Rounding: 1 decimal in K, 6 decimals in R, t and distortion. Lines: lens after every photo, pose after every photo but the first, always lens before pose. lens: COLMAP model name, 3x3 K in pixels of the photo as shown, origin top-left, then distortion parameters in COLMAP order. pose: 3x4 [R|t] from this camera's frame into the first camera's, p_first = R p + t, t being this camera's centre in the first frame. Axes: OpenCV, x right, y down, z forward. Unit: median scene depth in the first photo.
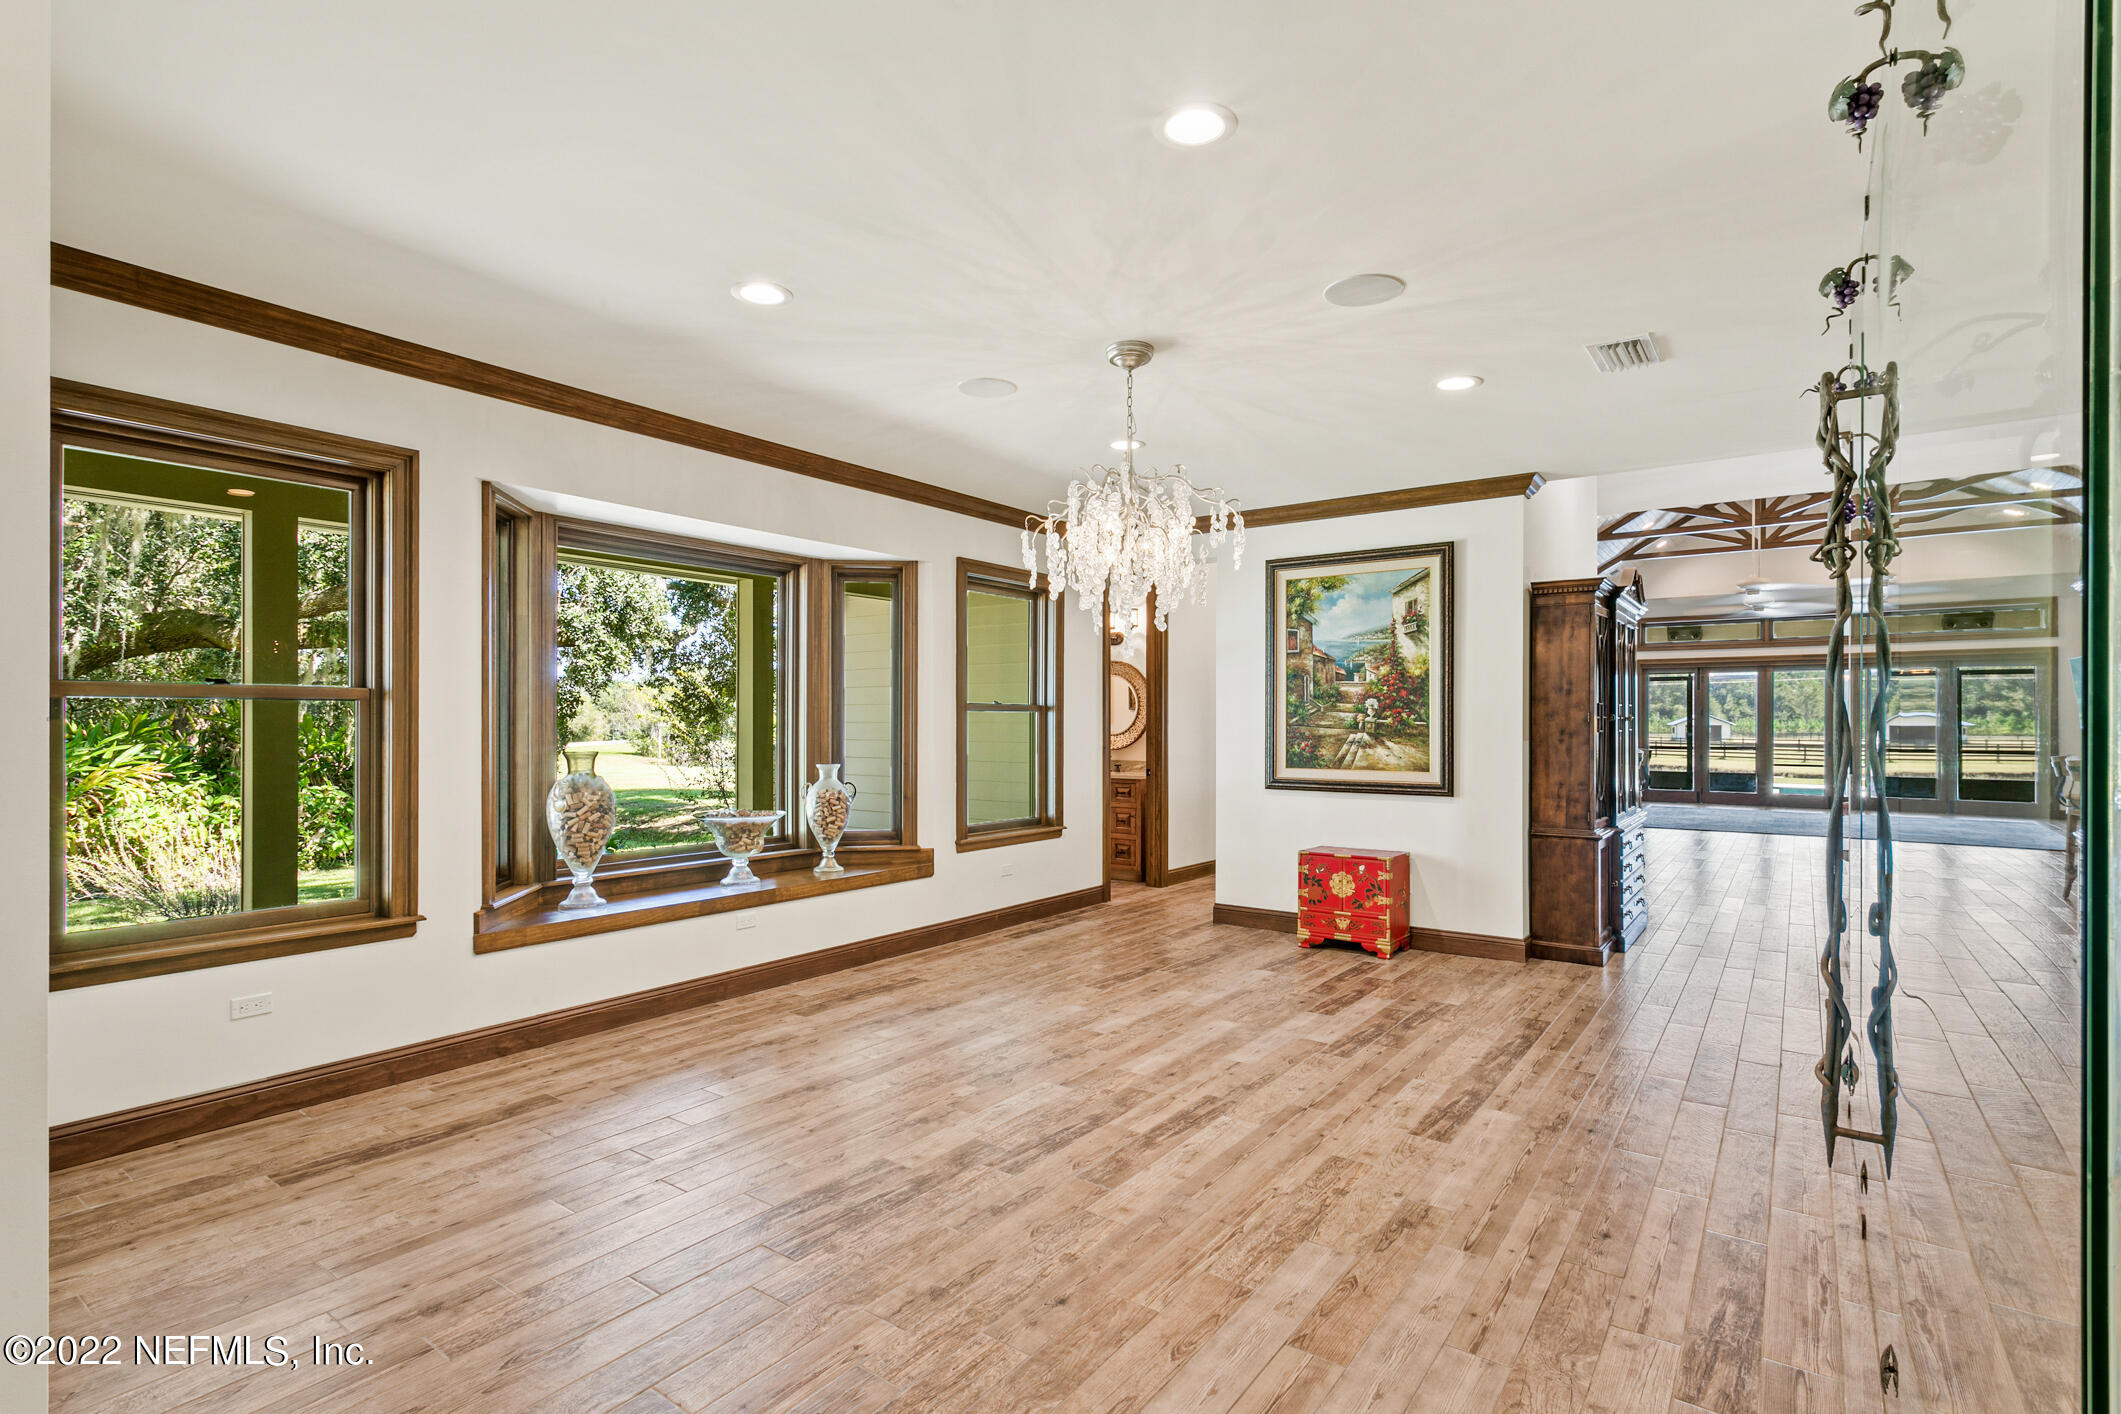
lens RADIAL K [[998.9, 0, 1060.3], [0, 998.9, 718.4], [0, 0, 1]] dist [0.000886, 0.000012]
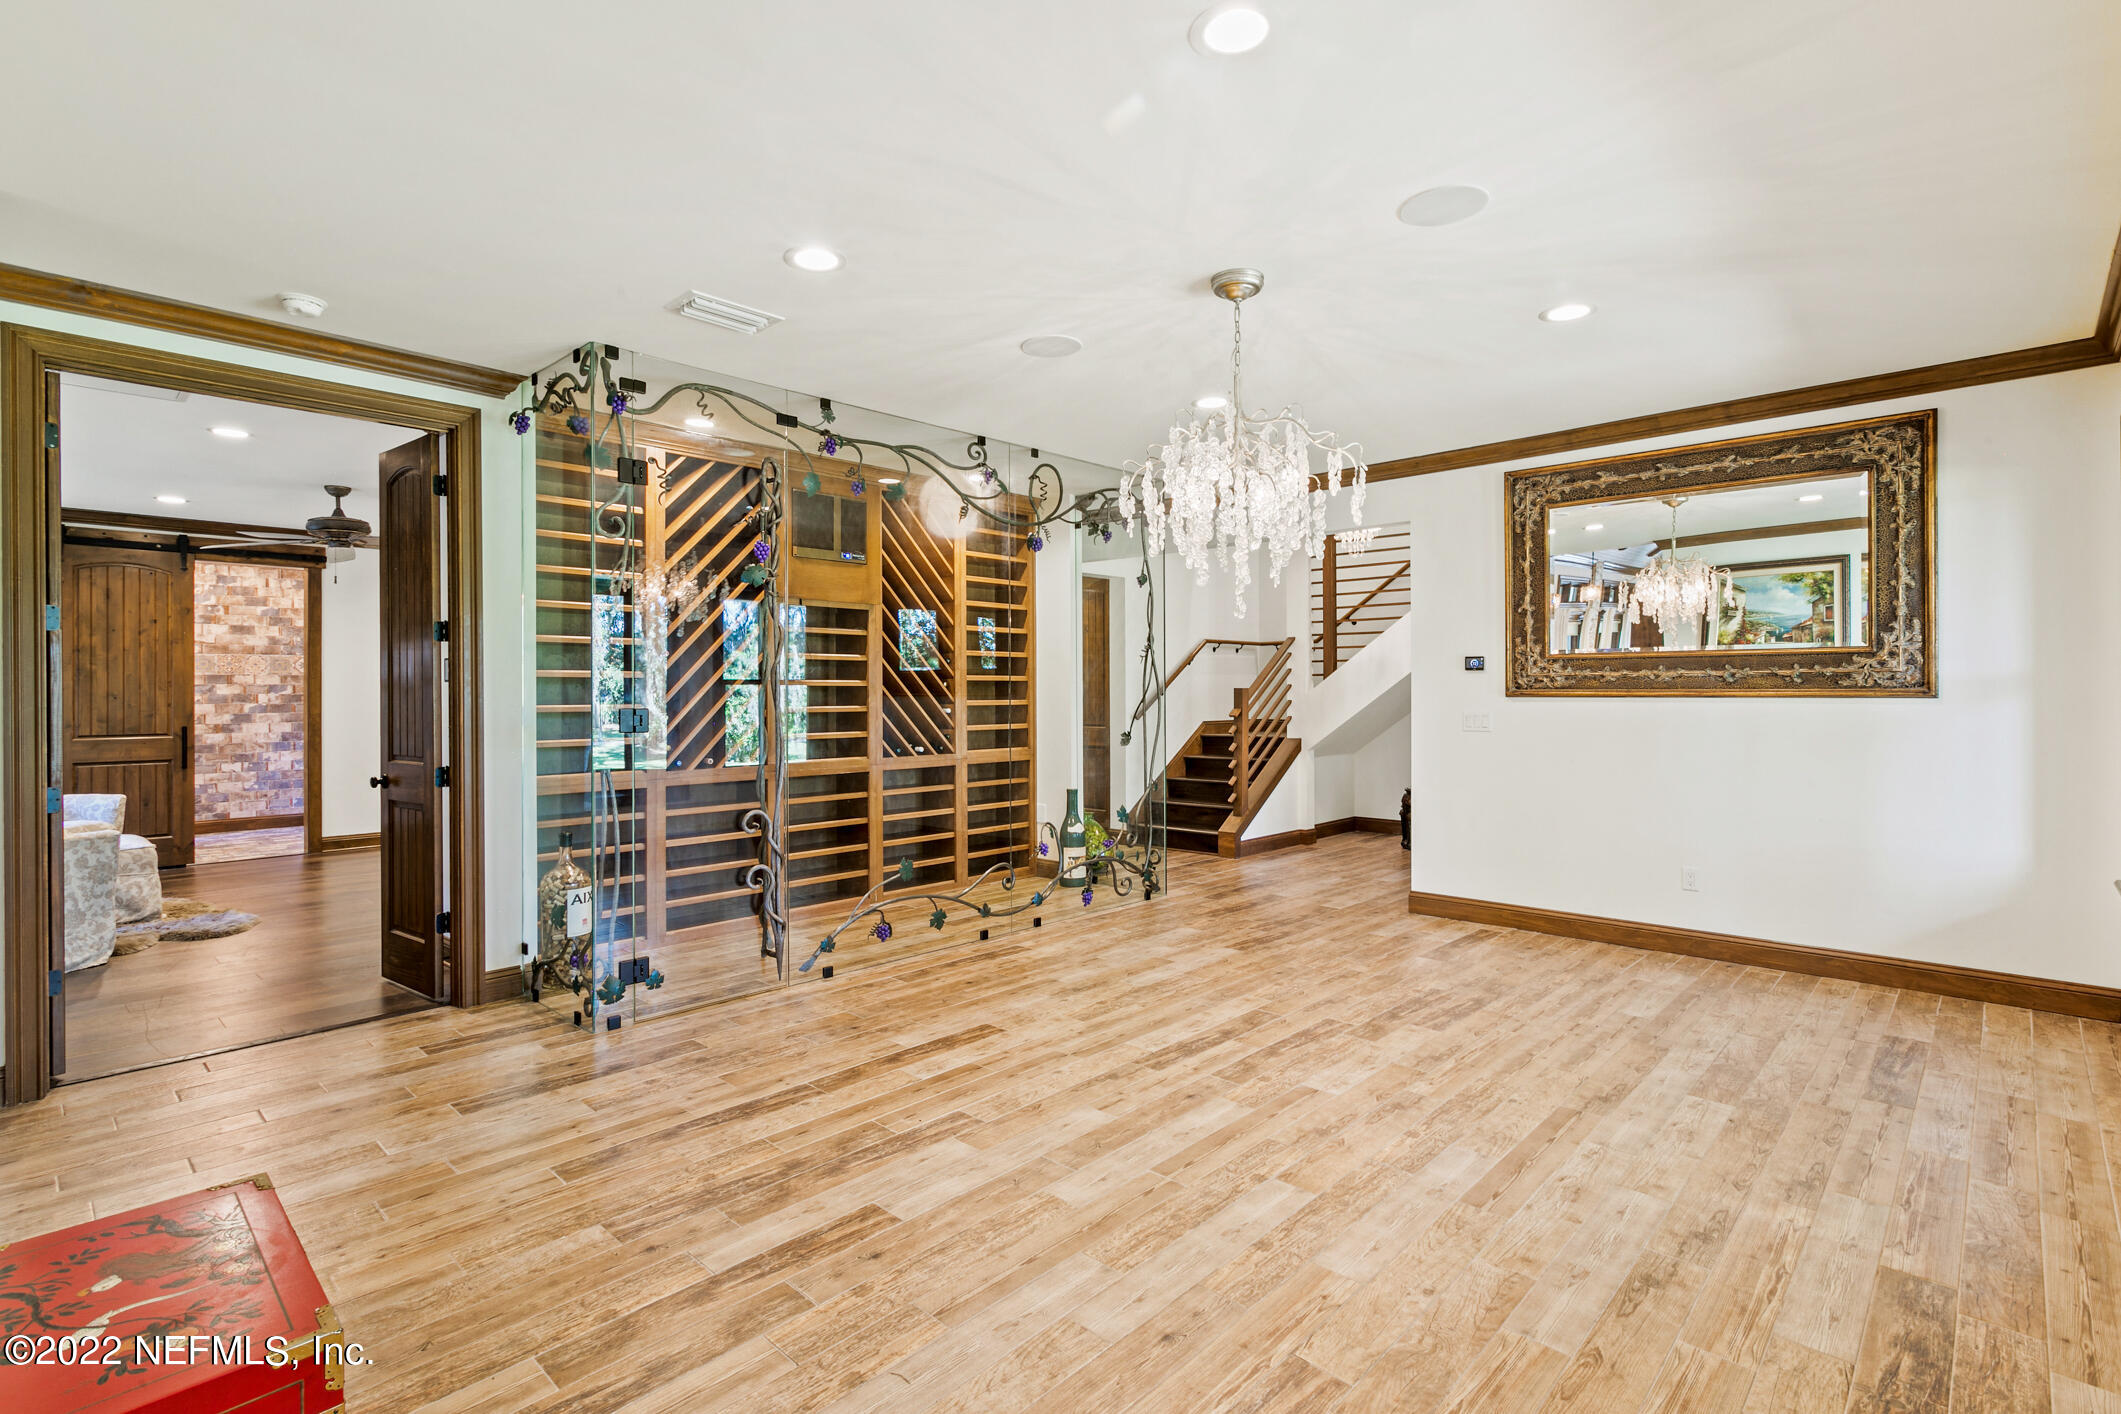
lens RADIAL K [[998.9, 0, 1059.0], [0, 998.9, 695.5], [0, 0, 1]] dist [0.000886, 0.000012]
pose [[-0.991793, 0.001986, 0.127838, 0.108187], [0.001735, 0.999996, -0.002078, 0.010752], [-0.127842, -0.001839, -0.991793, 1.798719]]
